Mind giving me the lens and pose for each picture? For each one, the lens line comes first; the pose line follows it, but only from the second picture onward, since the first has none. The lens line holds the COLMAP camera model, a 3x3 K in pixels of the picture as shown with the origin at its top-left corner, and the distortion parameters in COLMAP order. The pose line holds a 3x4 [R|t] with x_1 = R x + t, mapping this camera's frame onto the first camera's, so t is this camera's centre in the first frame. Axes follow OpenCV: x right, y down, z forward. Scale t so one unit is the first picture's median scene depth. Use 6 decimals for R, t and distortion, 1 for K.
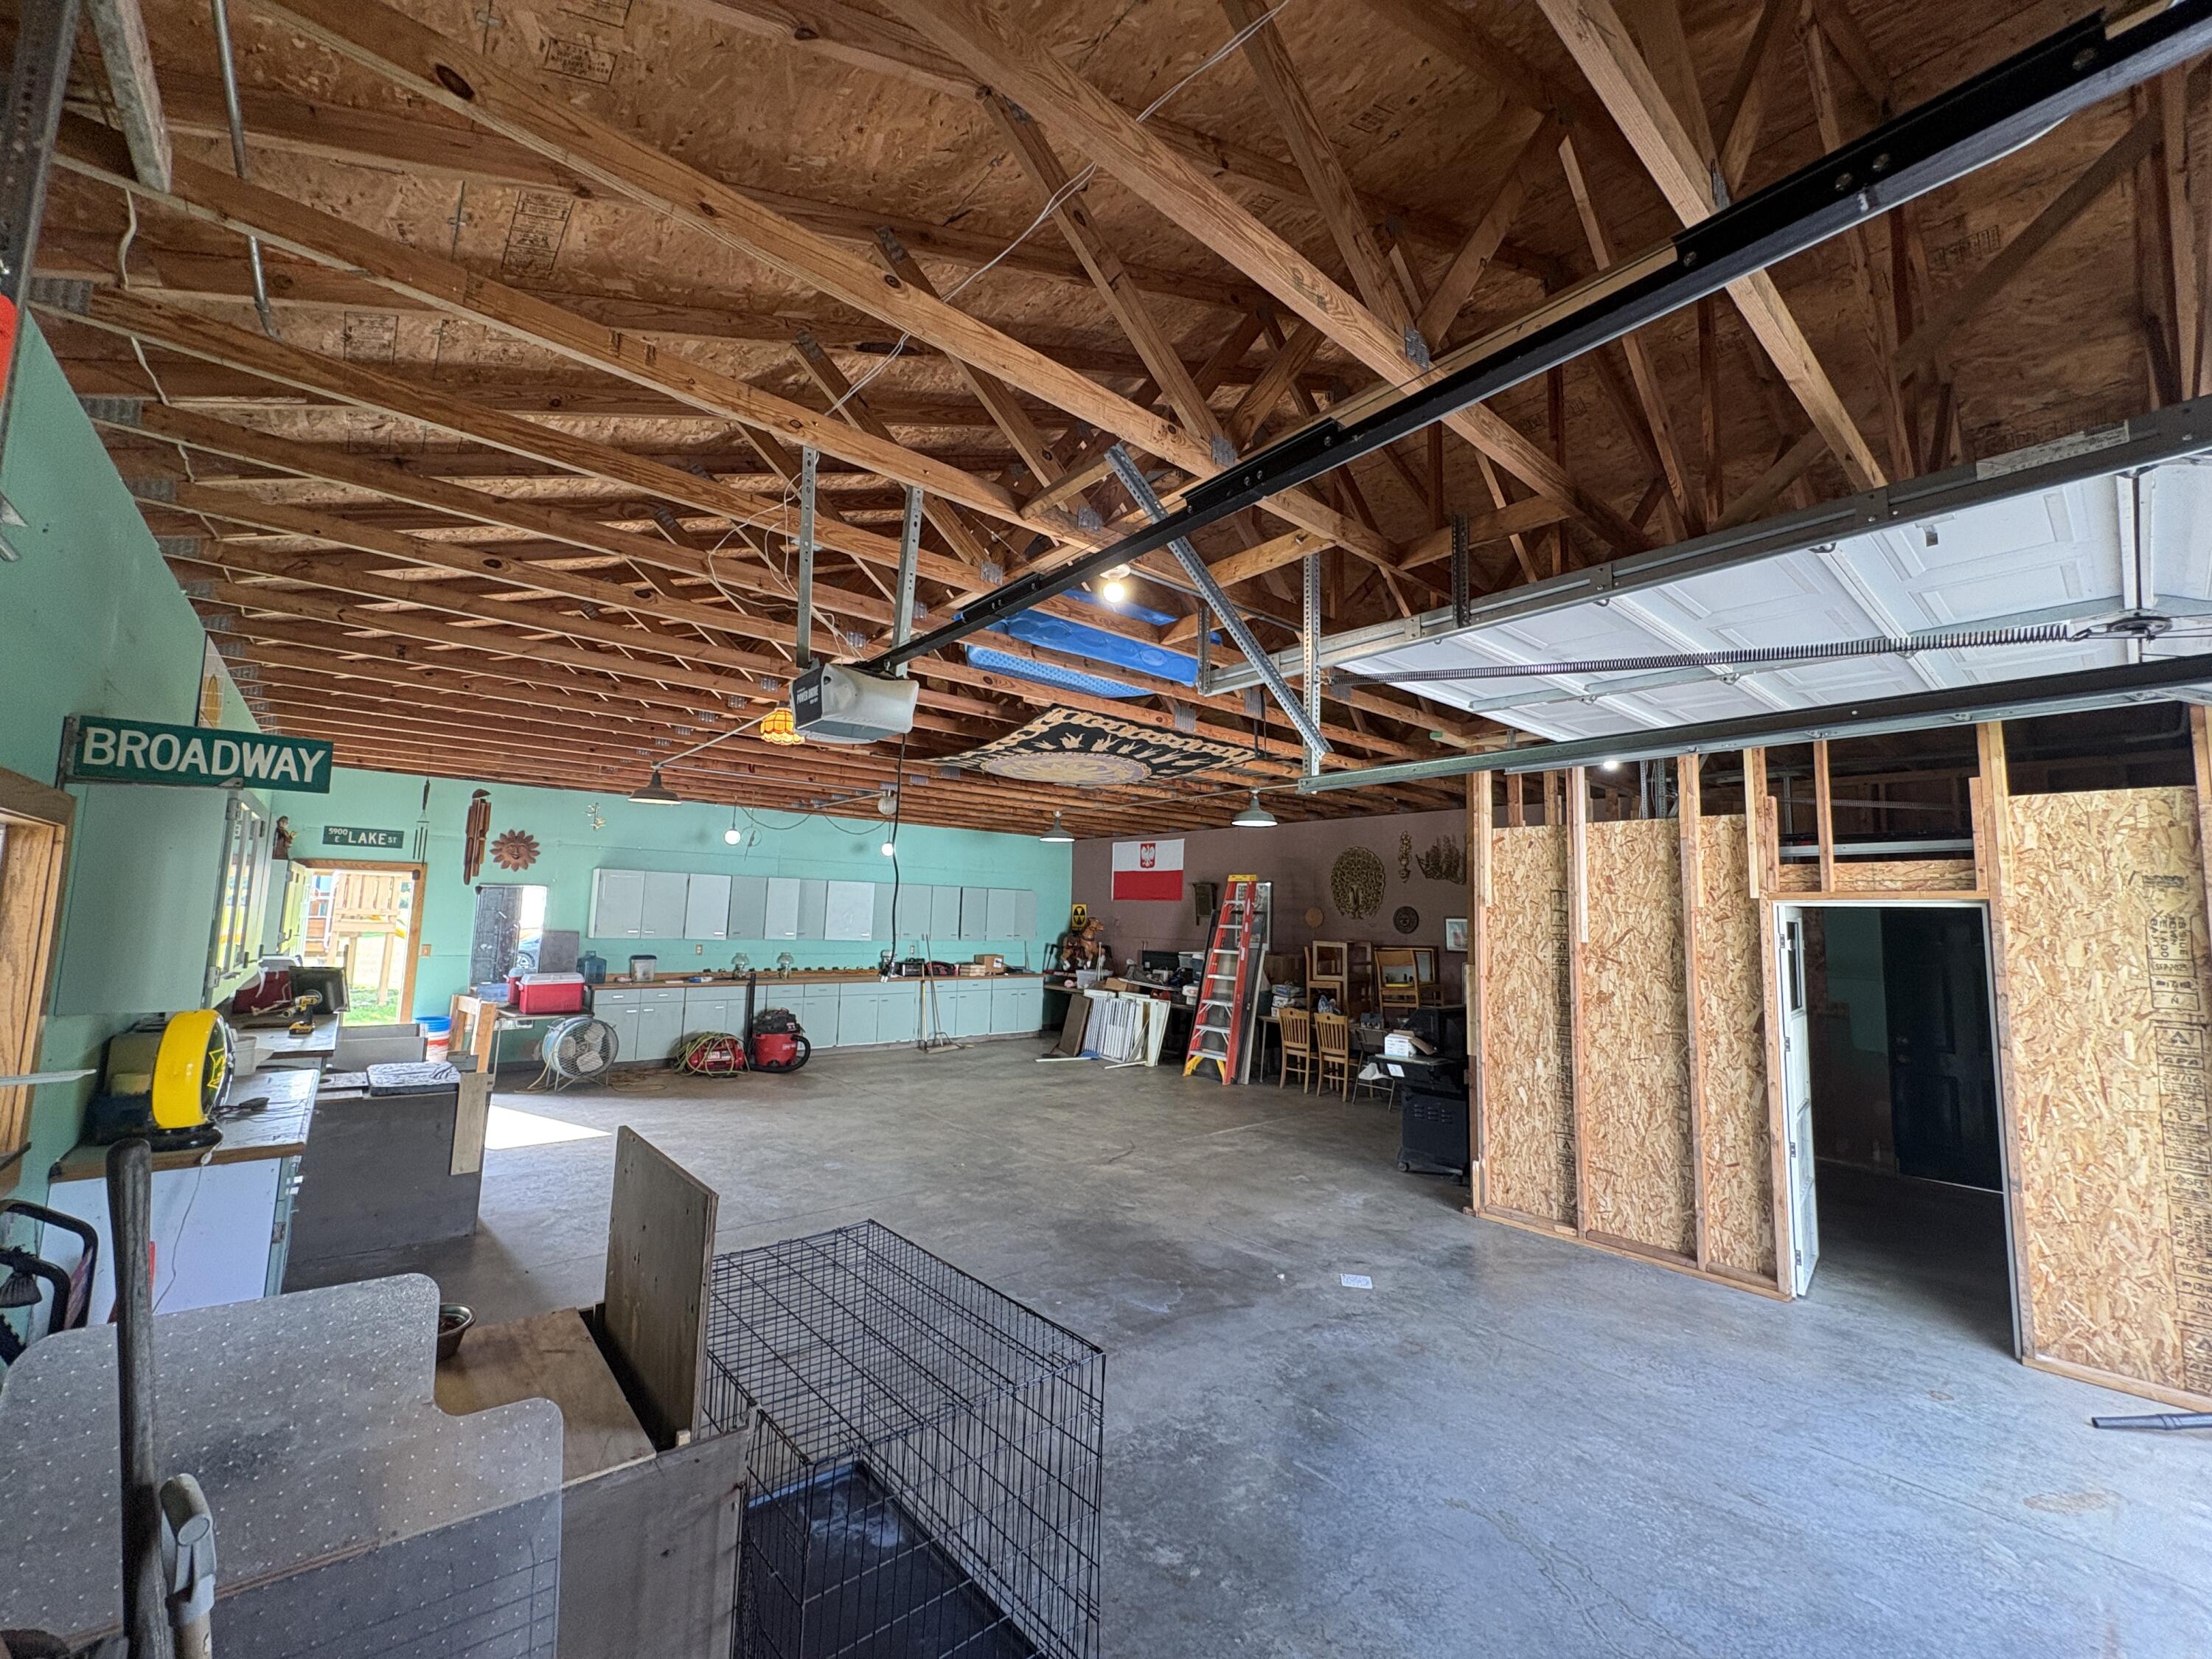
lens RADIAL K [[882.5, 0, 1105.6], [0, 882.5, 831.3], [0, 0, 1]] dist [0.000060, 0.000603]
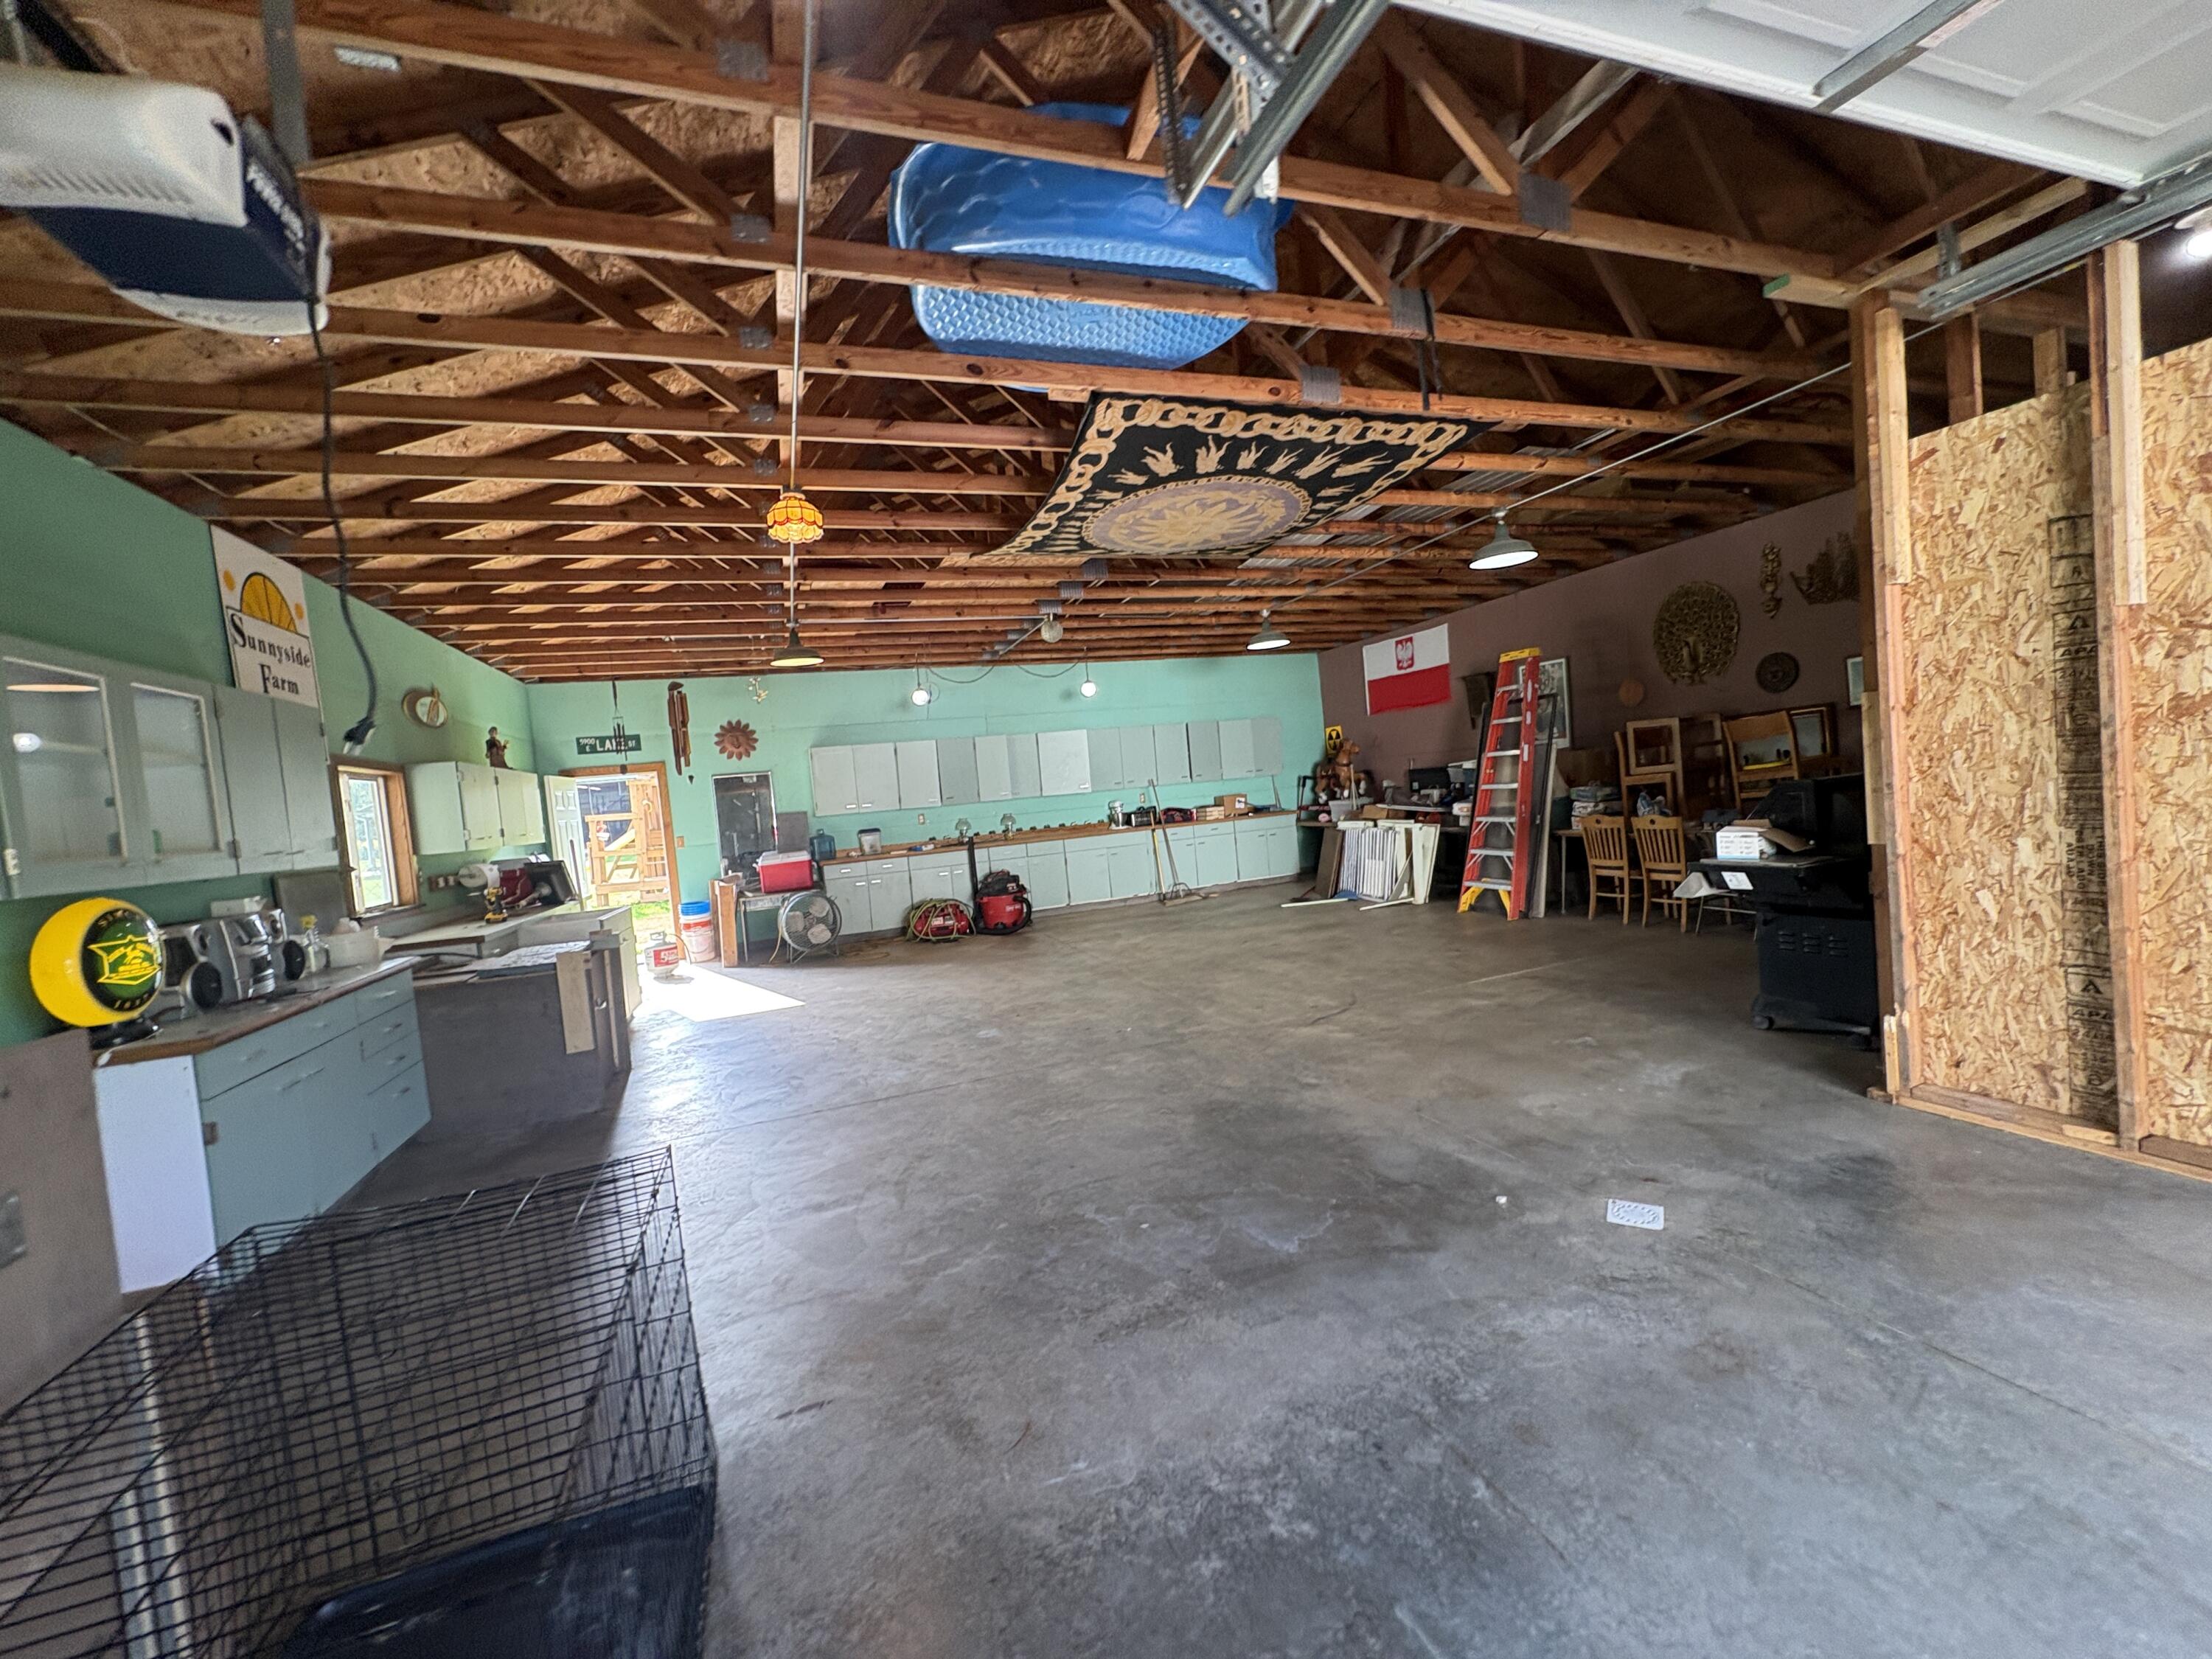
lens RADIAL K [[882.5, 0, 1105.6], [0, 882.5, 831.3], [0, 0, 1]] dist [0.000060, 0.000603]
pose [[0.930037, -0.094219, -0.355181, 0.132544], [0.149257, 0.980104, 0.130836, 0.082547], [0.335787, -0.174696, 0.925596, 0.256020]]
